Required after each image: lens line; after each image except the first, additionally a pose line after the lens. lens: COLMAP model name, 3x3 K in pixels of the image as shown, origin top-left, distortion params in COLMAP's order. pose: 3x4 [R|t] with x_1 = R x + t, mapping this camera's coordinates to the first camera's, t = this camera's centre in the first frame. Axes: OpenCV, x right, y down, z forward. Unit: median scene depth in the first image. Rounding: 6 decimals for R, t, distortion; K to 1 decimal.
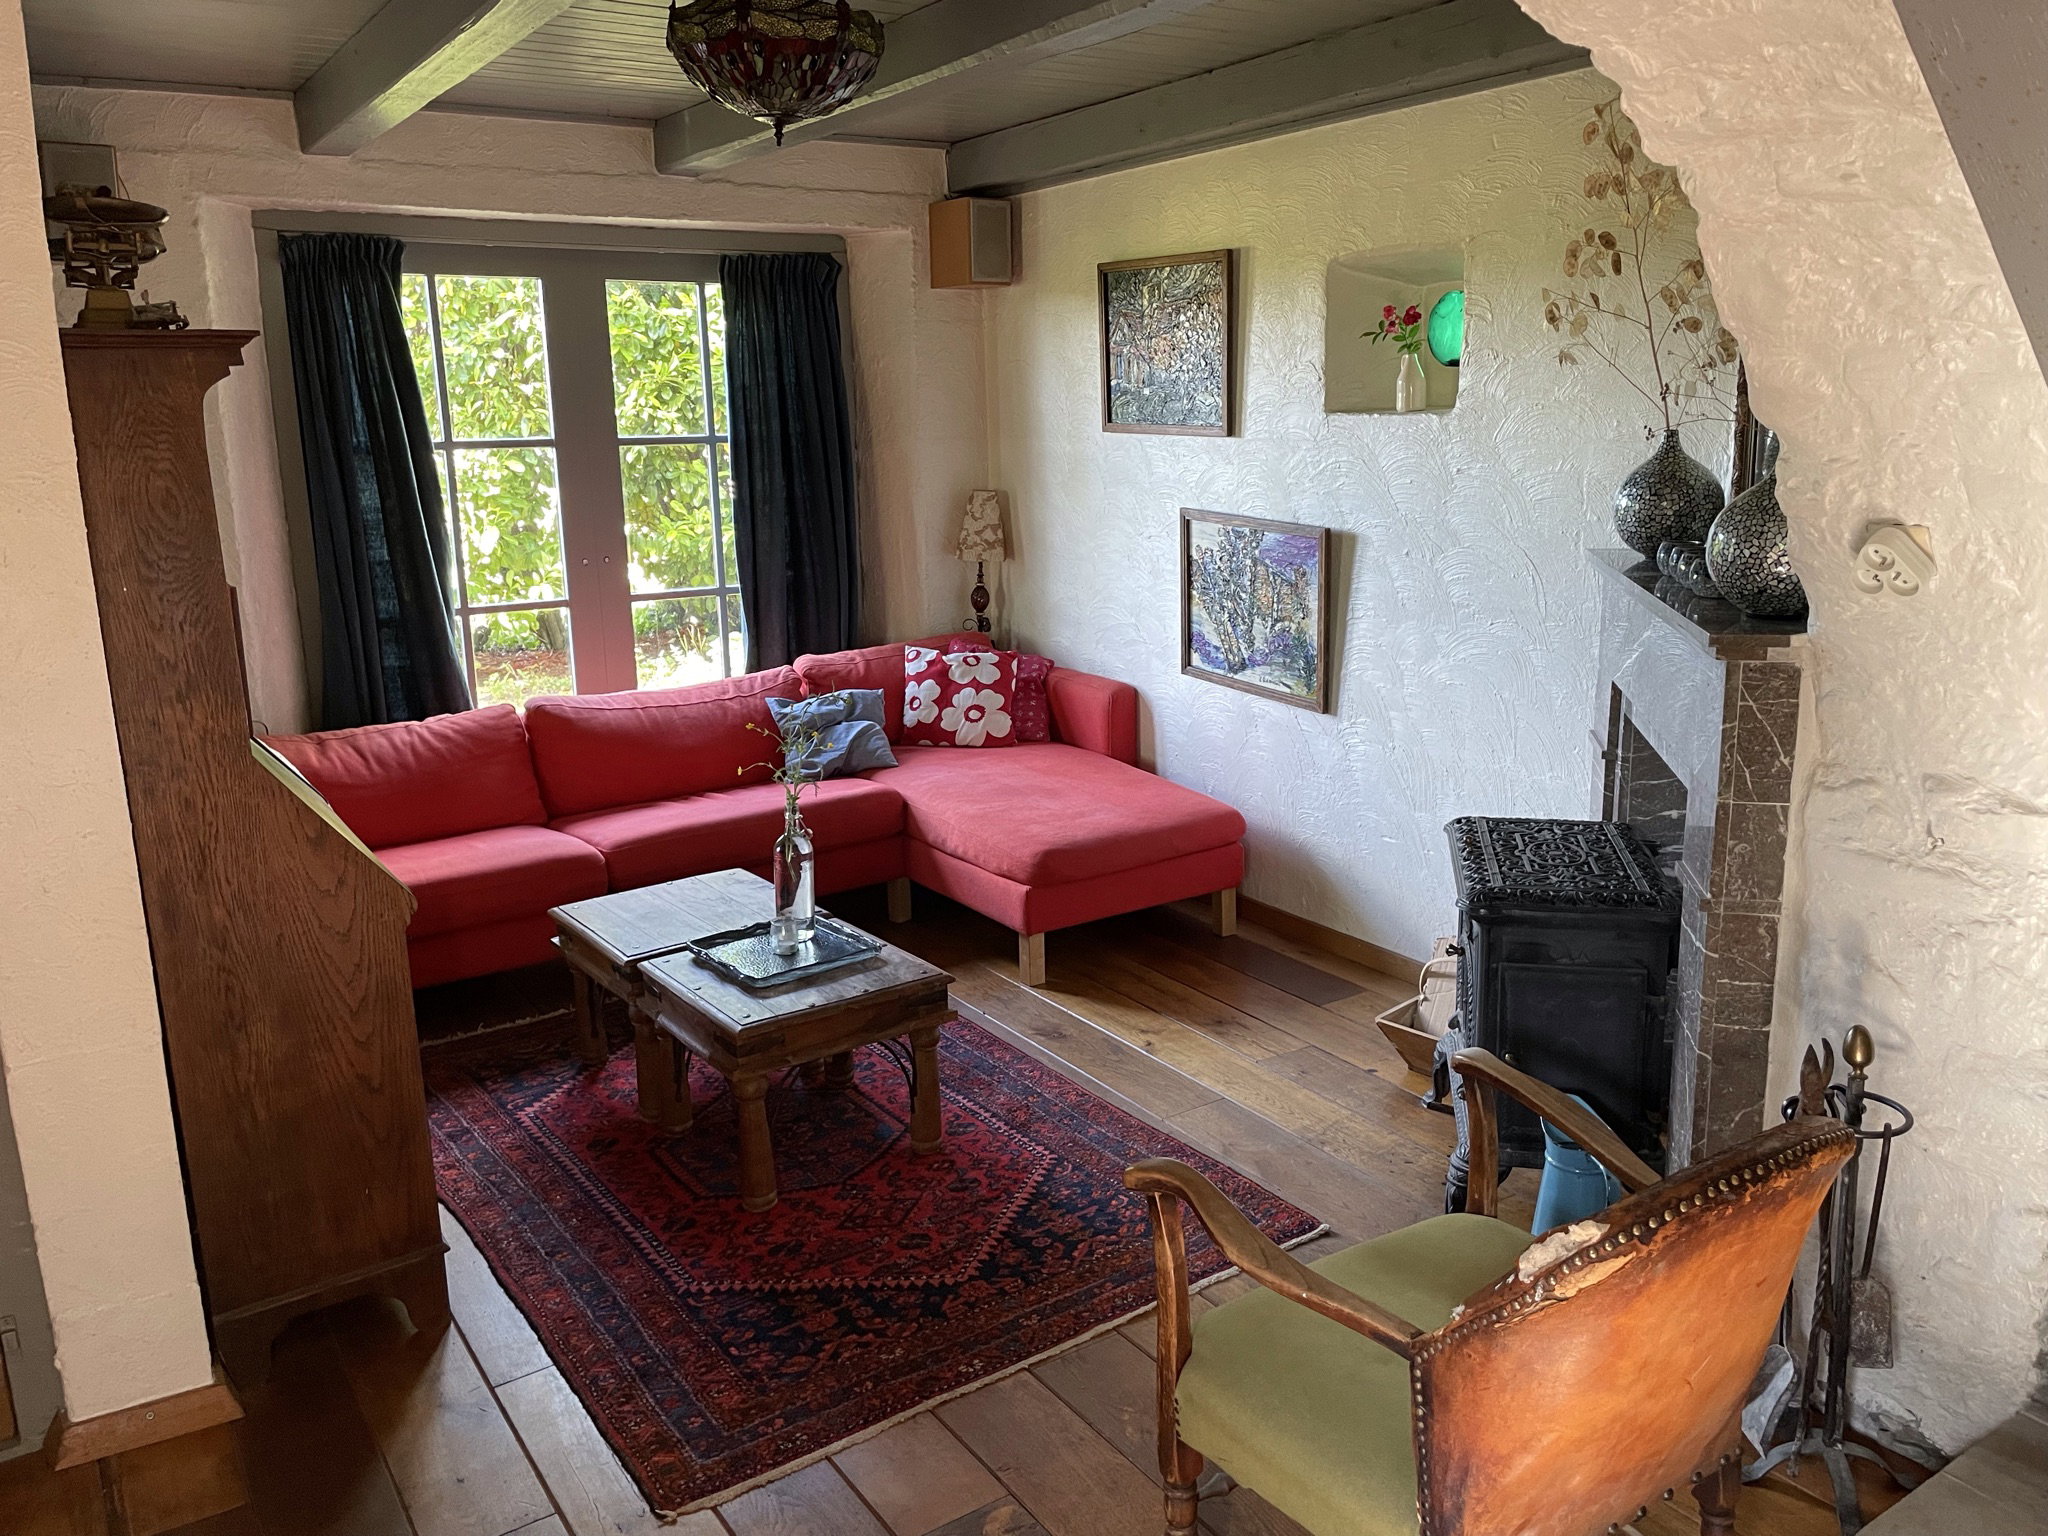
lens RADIAL K [[1555.0, 0, 1020.9], [0, 1555.0, 716.5], [0, 0, 1]] dist [0.102748, -0.144263]
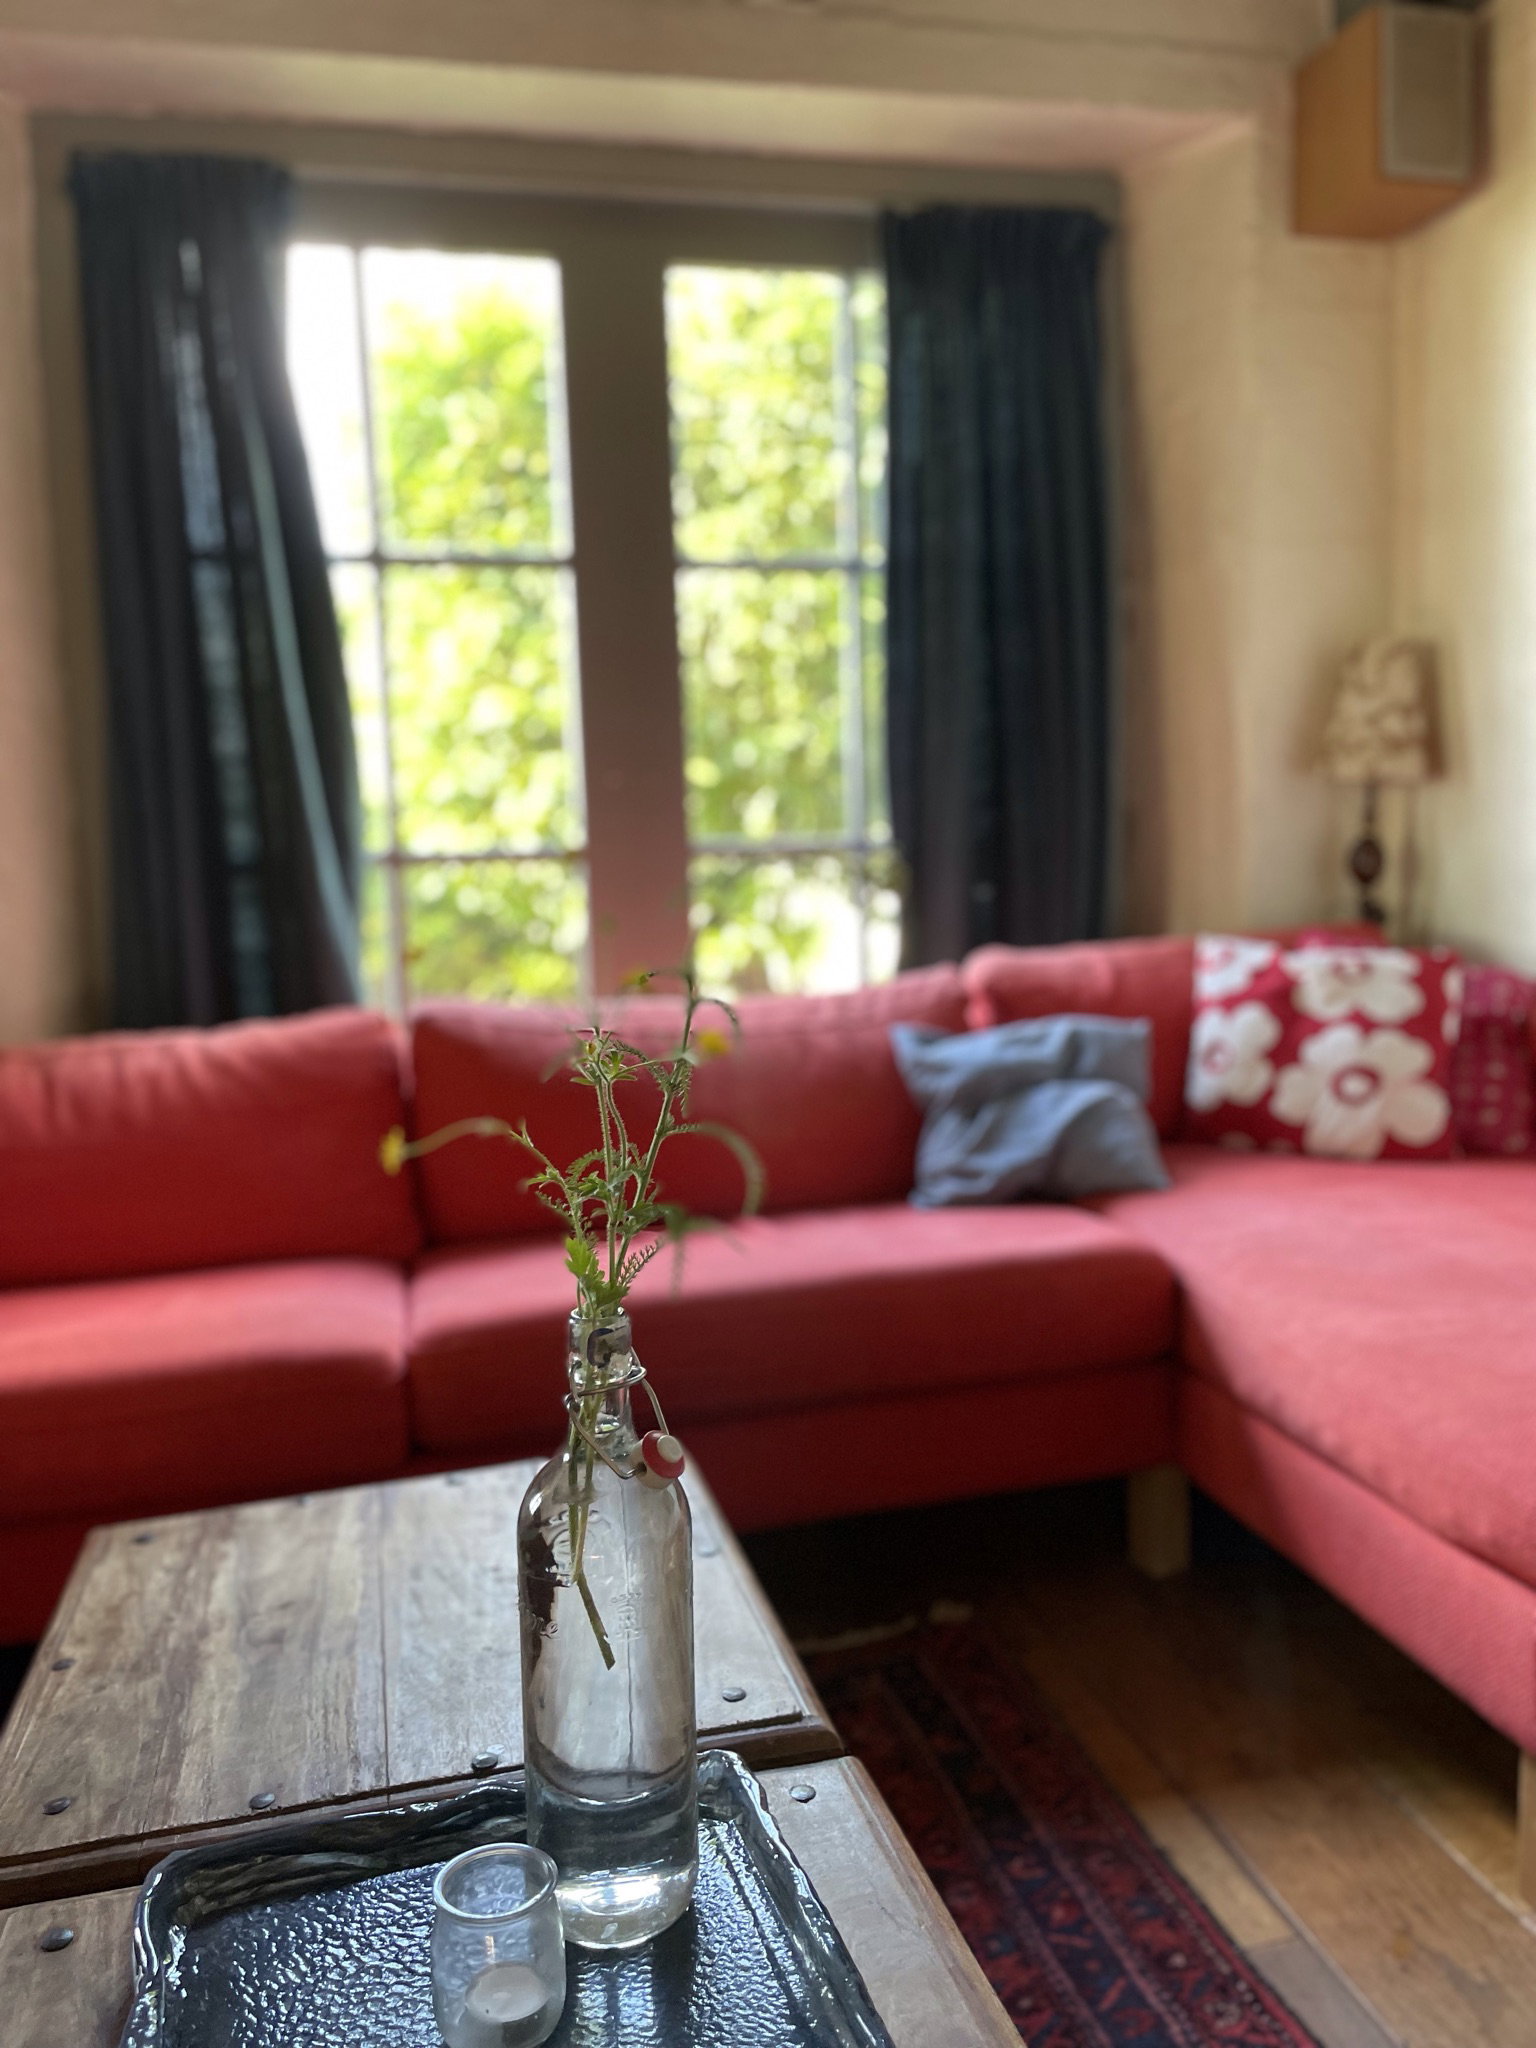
lens RADIAL K [[1555.0, 0, 785.5], [0, 1555.0, 1012.8], [0, 0, 1]] dist [0.102748, -0.144263]
pose [[0.940492, 0.032581, -0.338250, -0.032534], [-0.058674, 0.996013, -0.067203, 0.017862], [0.334712, 0.083050, 0.938654, 0.532734]]
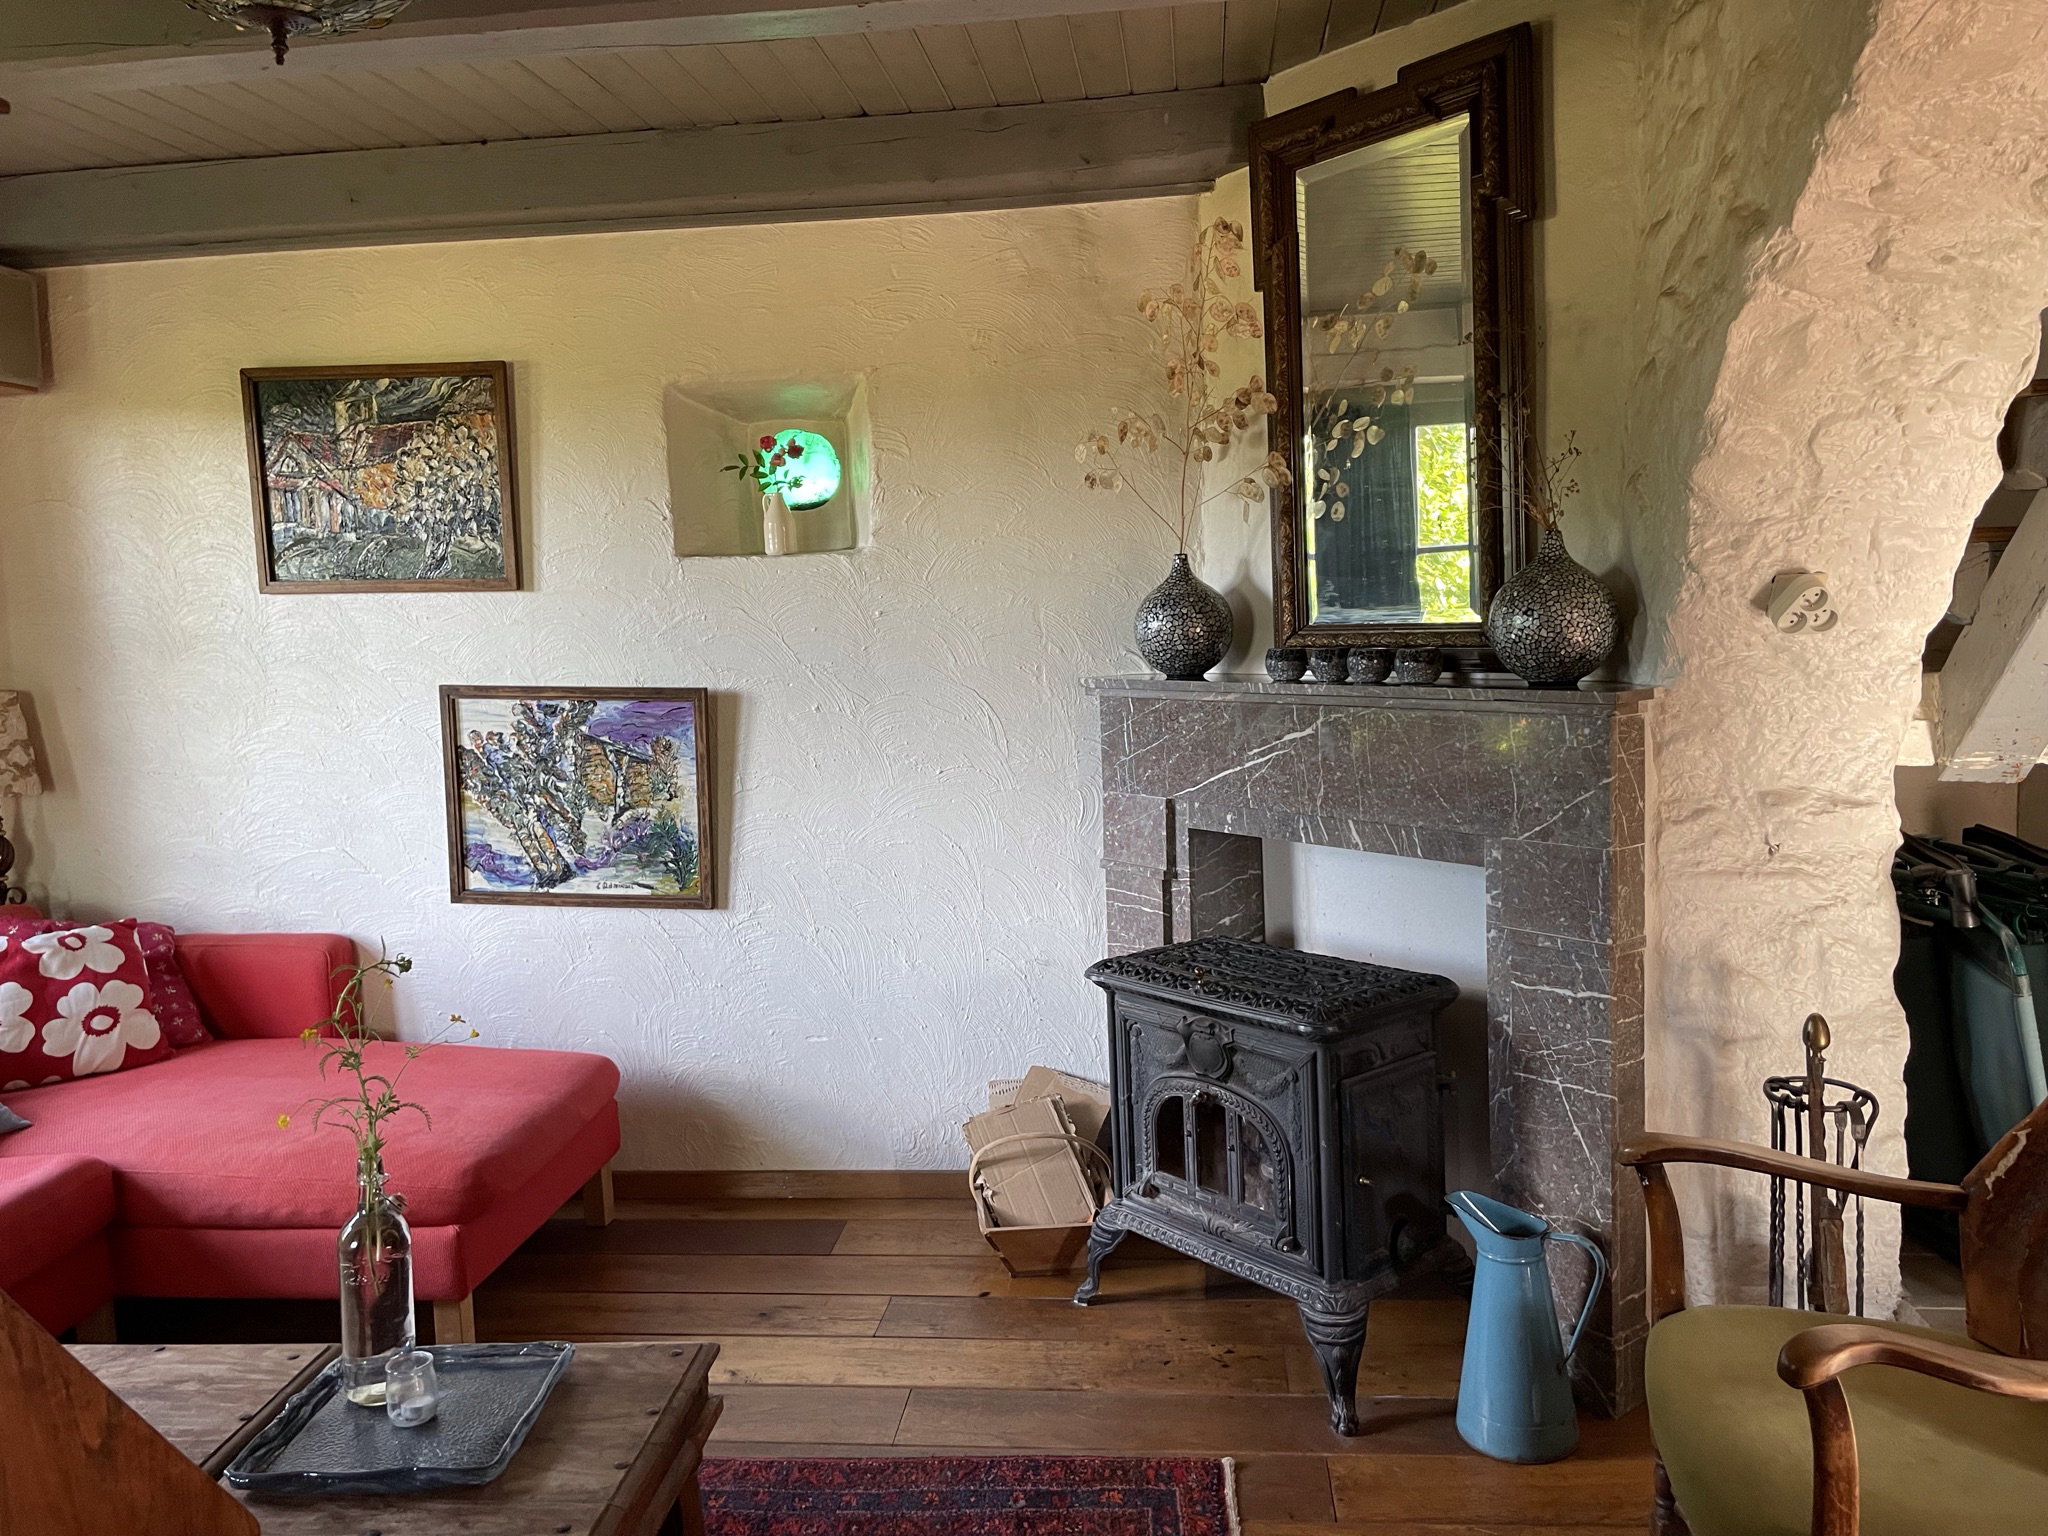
lens RADIAL K [[1555.0, 0, 1020.9], [0, 1555.0, 716.5], [0, 0, 1]] dist [0.102748, -0.144263]
pose [[0.636636, -0.057331, 0.769030, -0.289779], [0.173619, 0.982286, -0.070501, -0.013684], [-0.751366, 0.178401, 0.635313, 0.279726]]
